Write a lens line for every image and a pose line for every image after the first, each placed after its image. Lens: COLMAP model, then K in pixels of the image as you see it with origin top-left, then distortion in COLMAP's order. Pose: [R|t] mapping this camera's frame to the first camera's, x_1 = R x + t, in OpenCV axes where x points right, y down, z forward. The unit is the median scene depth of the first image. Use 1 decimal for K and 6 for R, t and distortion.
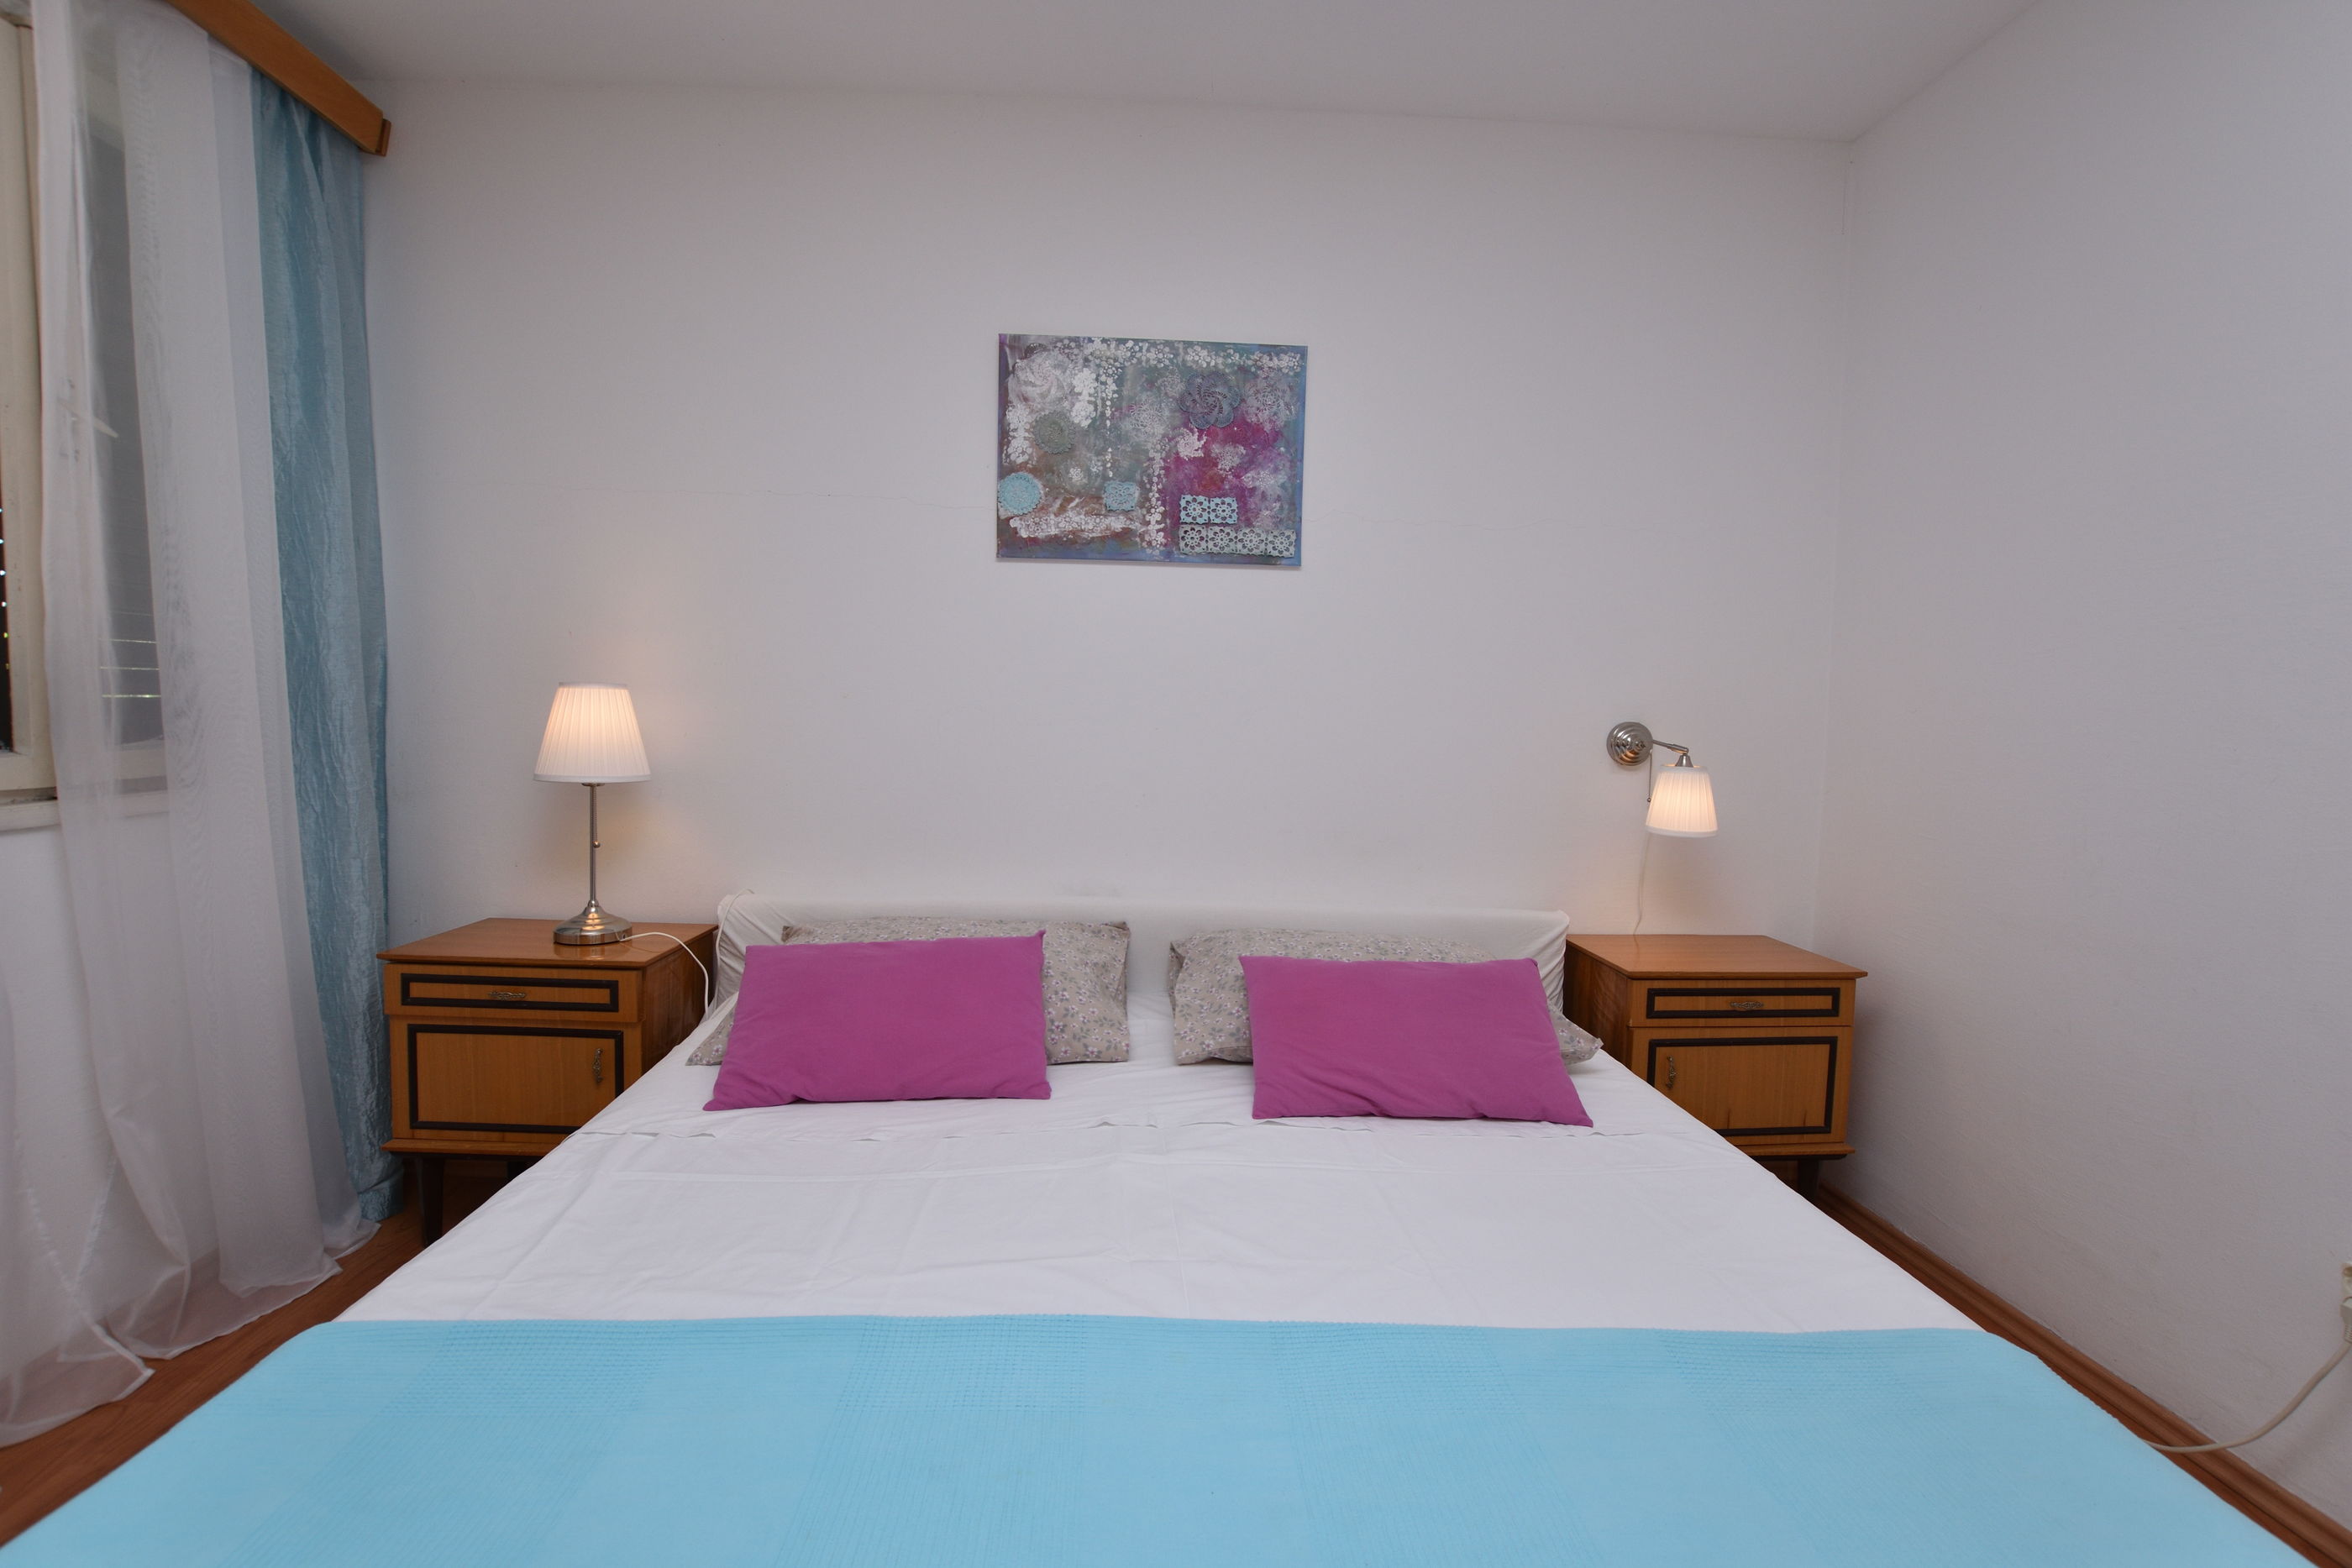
lens RADIAL K [[1047.6, 0, 1183.2], [0, 1047.6, 793.8], [0, 0, 1]] dist [-0.029212, 0.002082]
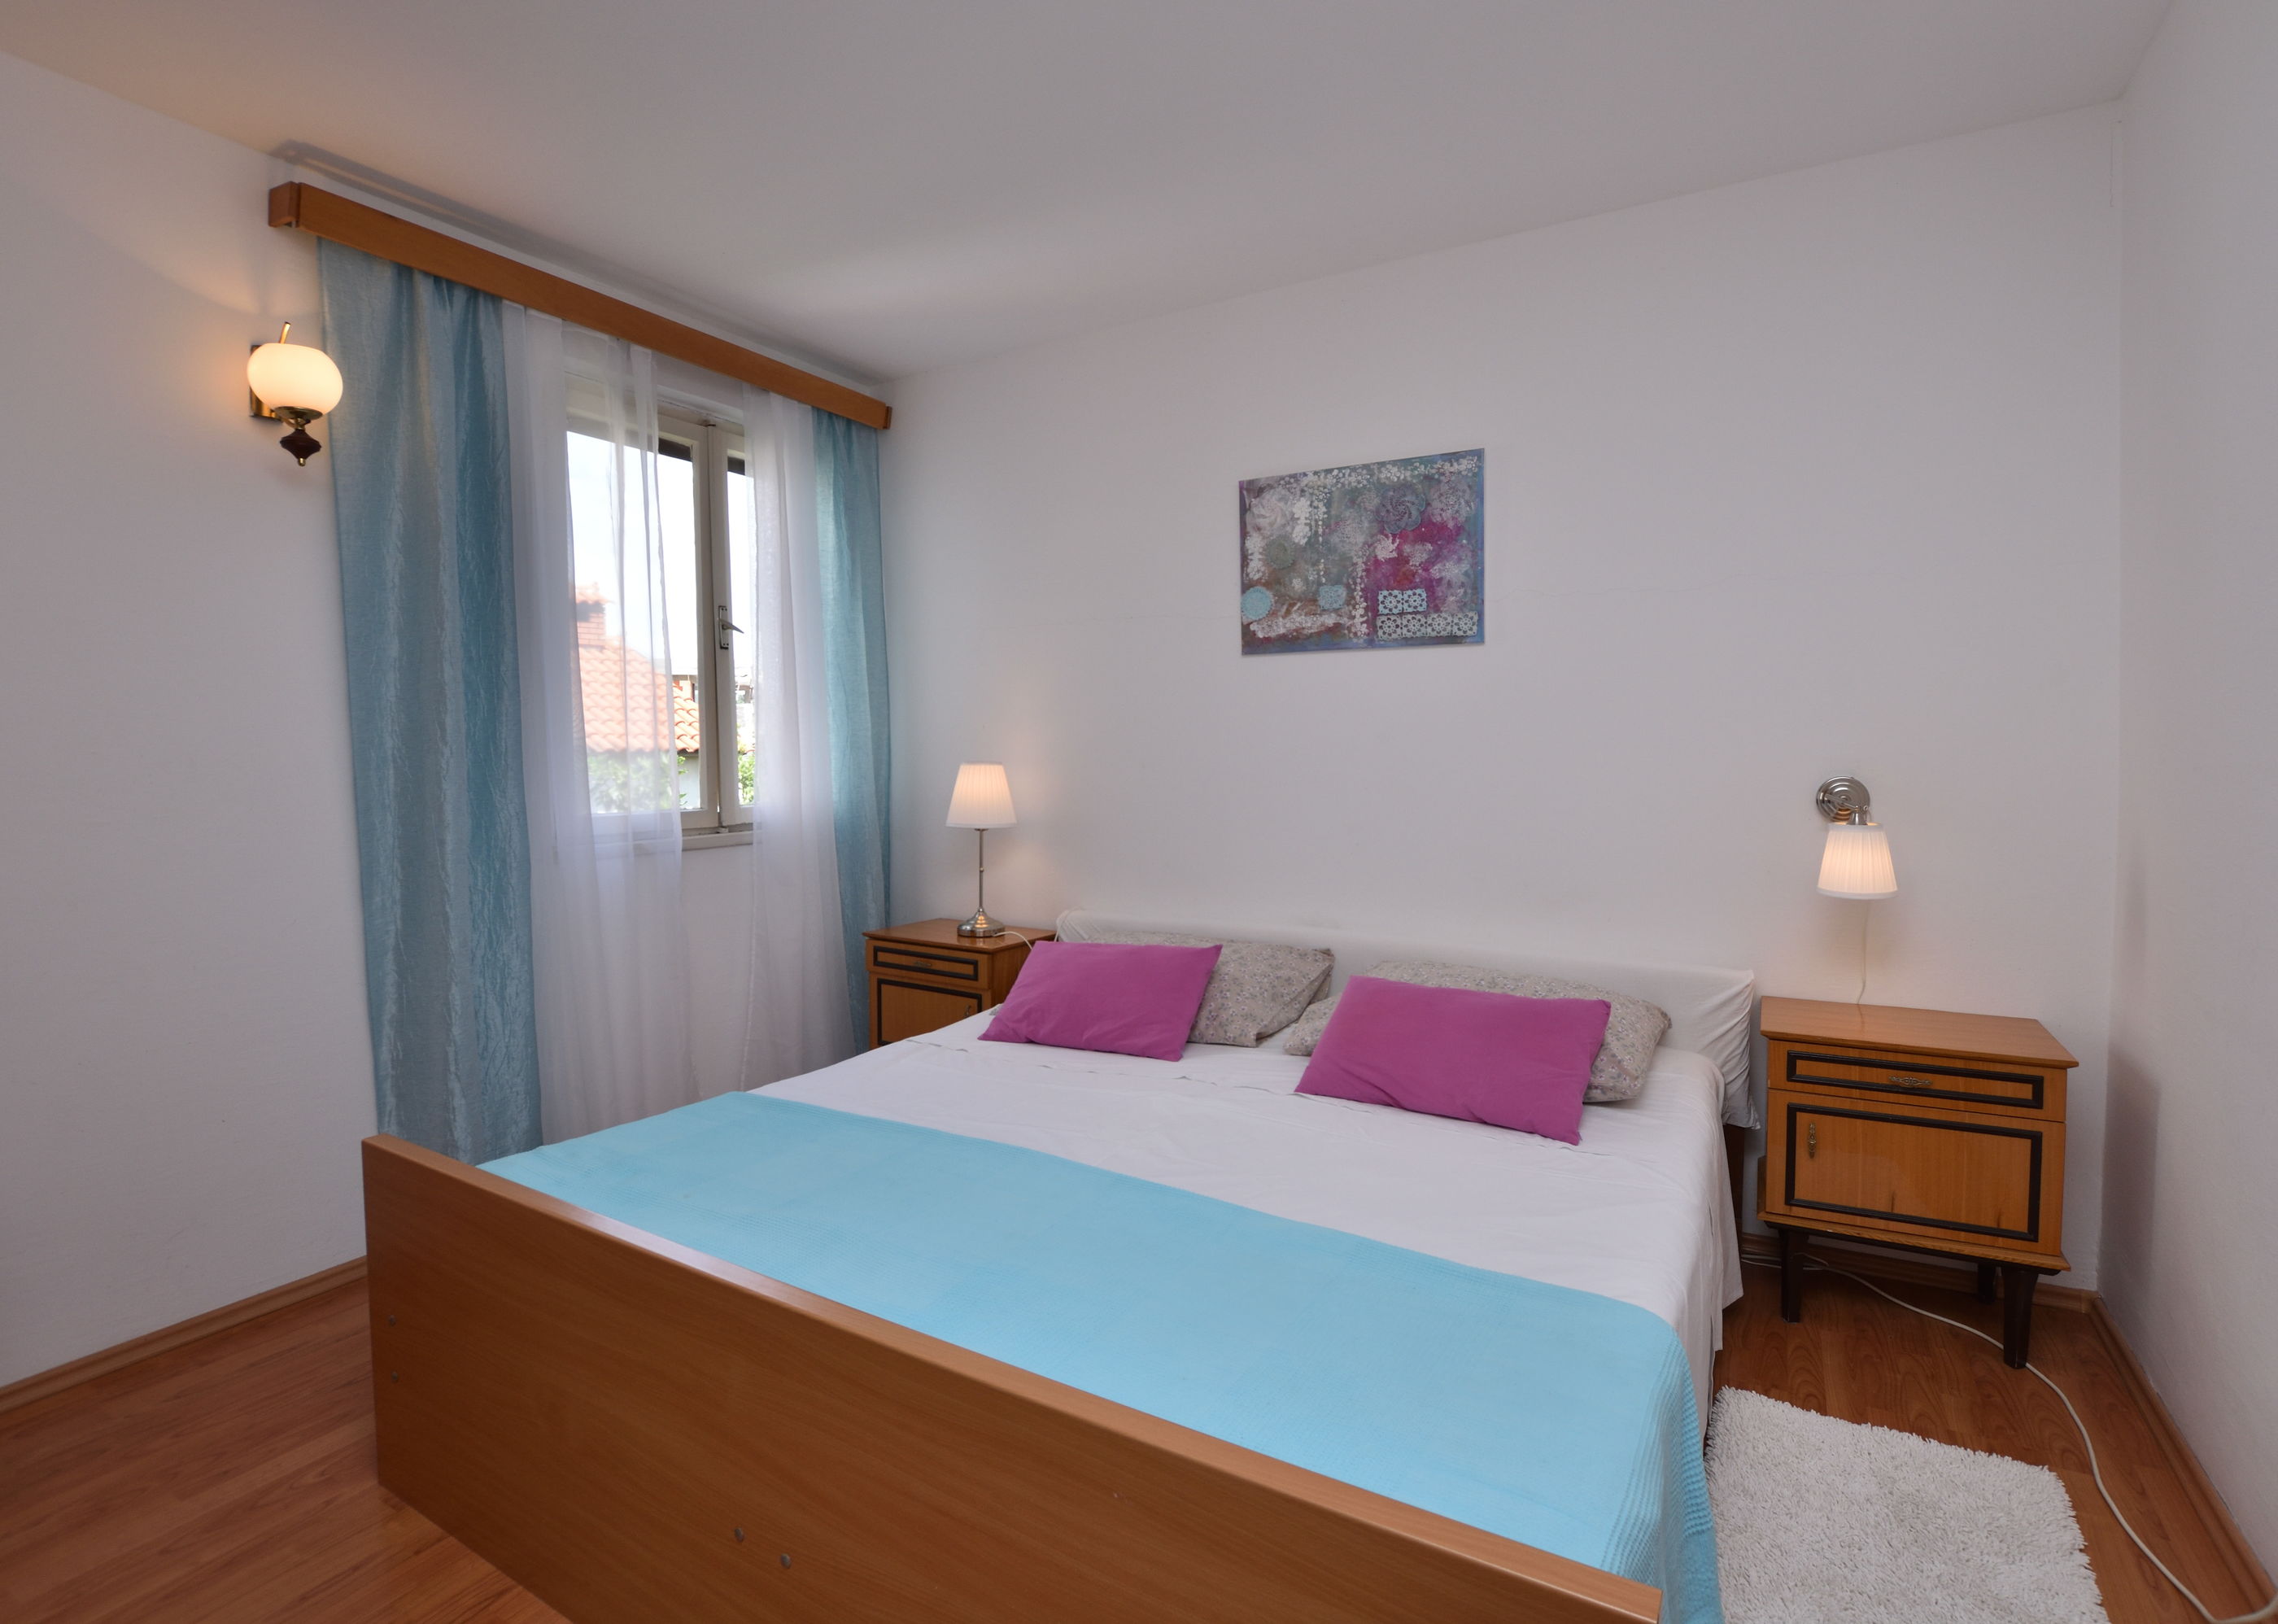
lens RADIAL K [[1105.7, 0, 1139.2], [0, 1105.7, 812.5], [0, 0, 1]] dist [-0.027629, -0.000129]
pose [[0.835332, 0.004146, -0.549731, 0.474536], [-0.015805, 0.999739, -0.016476, -0.010567], [0.549519, 0.022452, 0.835179, -0.194002]]
